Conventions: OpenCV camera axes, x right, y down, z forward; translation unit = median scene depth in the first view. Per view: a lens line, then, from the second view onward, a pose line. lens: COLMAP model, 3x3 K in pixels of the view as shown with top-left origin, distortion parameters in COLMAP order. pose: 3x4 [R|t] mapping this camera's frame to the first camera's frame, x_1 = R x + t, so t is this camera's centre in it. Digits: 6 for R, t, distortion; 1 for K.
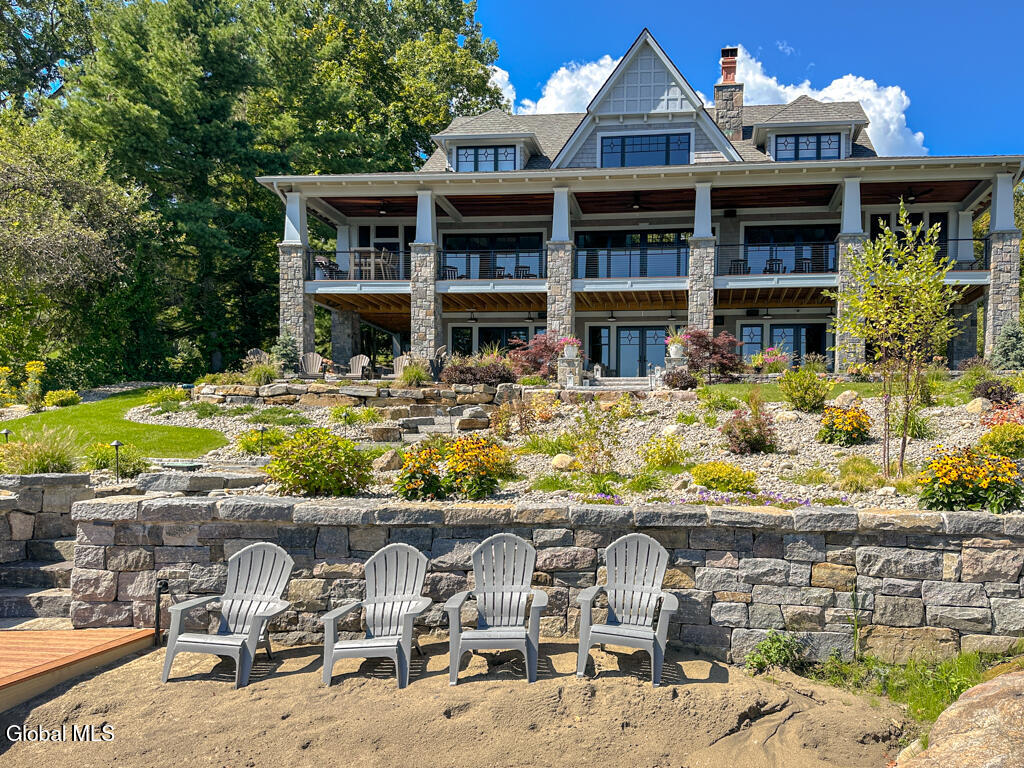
lens RADIAL K [[736.6, 0, 600.1], [0, 736.6, 475.5], [0, 0, 1]] dist [0.044867, -0.001805]
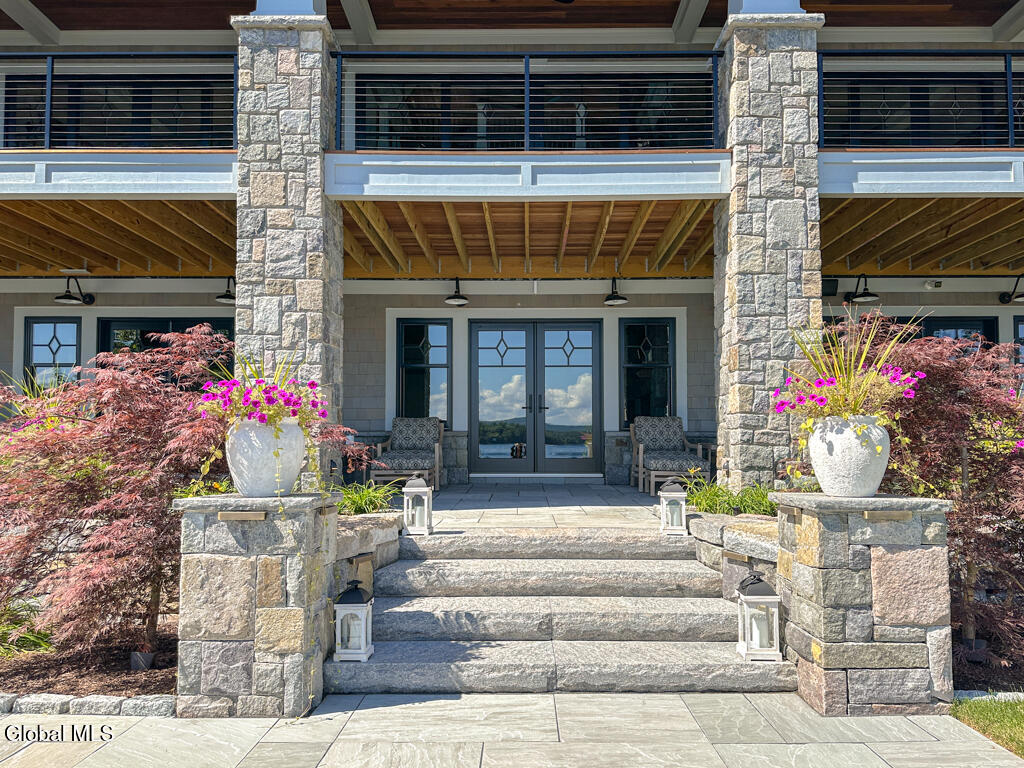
lens RADIAL K [[734.1, 0, 517.2], [0, 734.1, 426.5], [0, 0, 1]] dist [0.038870, -0.001180]
pose [[0.993048, -0.007777, 0.117454, 0.002361], [0.014604, 0.998246, -0.057375, -0.140342], [-0.116802, 0.058692, 0.991419, 0.701575]]
